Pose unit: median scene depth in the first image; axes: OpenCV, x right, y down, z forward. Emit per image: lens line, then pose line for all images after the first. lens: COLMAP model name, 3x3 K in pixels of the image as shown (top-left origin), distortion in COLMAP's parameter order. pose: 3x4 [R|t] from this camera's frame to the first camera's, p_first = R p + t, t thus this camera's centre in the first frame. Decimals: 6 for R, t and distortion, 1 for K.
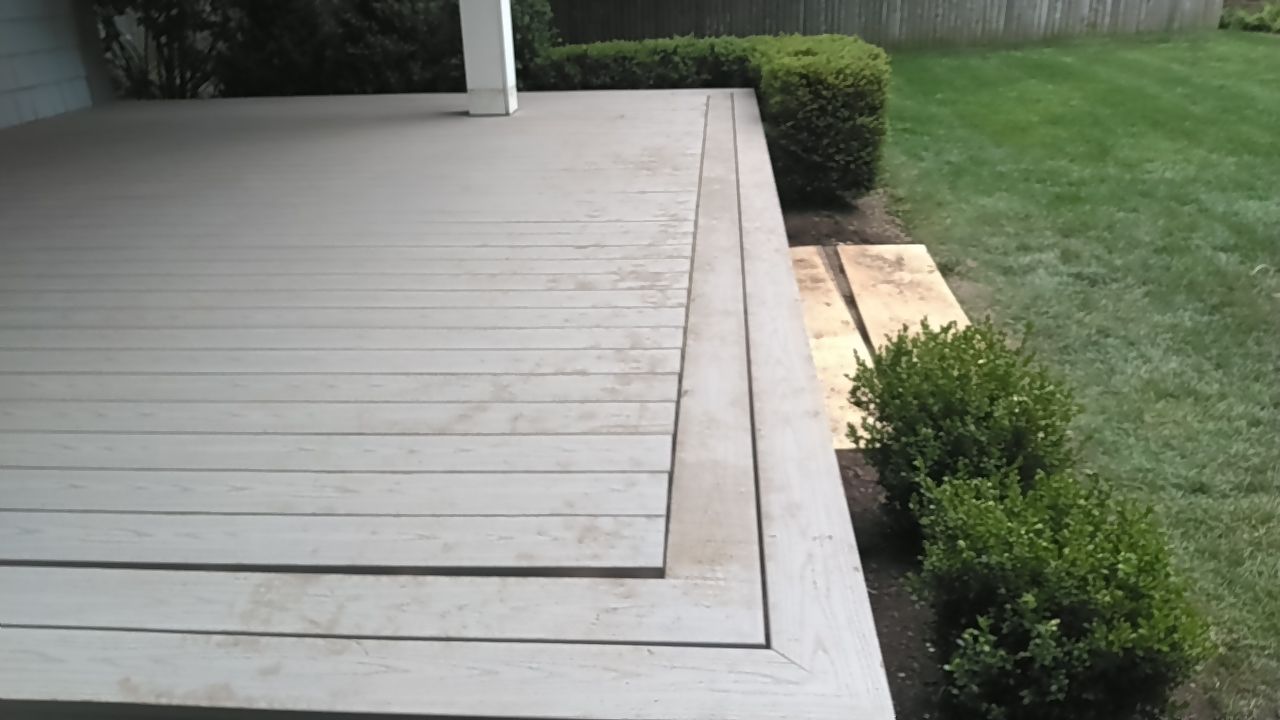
lens RADIAL K [[1004.6, 0, 644.1], [0, 1004.6, 360.8], [0, 0, 1]] dist [-0.004518, -0.011441]
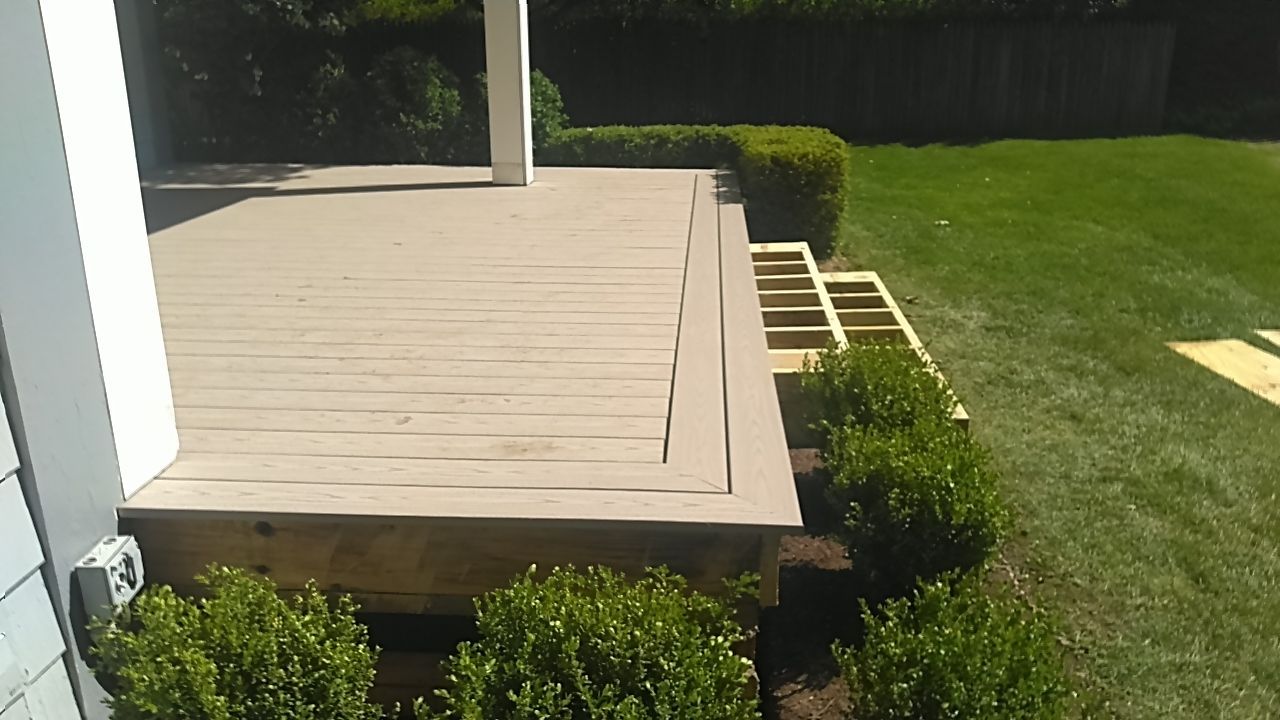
lens RADIAL K [[1004.6, 0, 644.1], [0, 1004.6, 360.8], [0, 0, 1]] dist [-0.004518, -0.011441]
pose [[0.999503, 0.025002, 0.019214, -0.013072], [-0.023377, 0.996474, -0.080583, 0.051366], [-0.021161, 0.080094, 0.996563, -0.158535]]
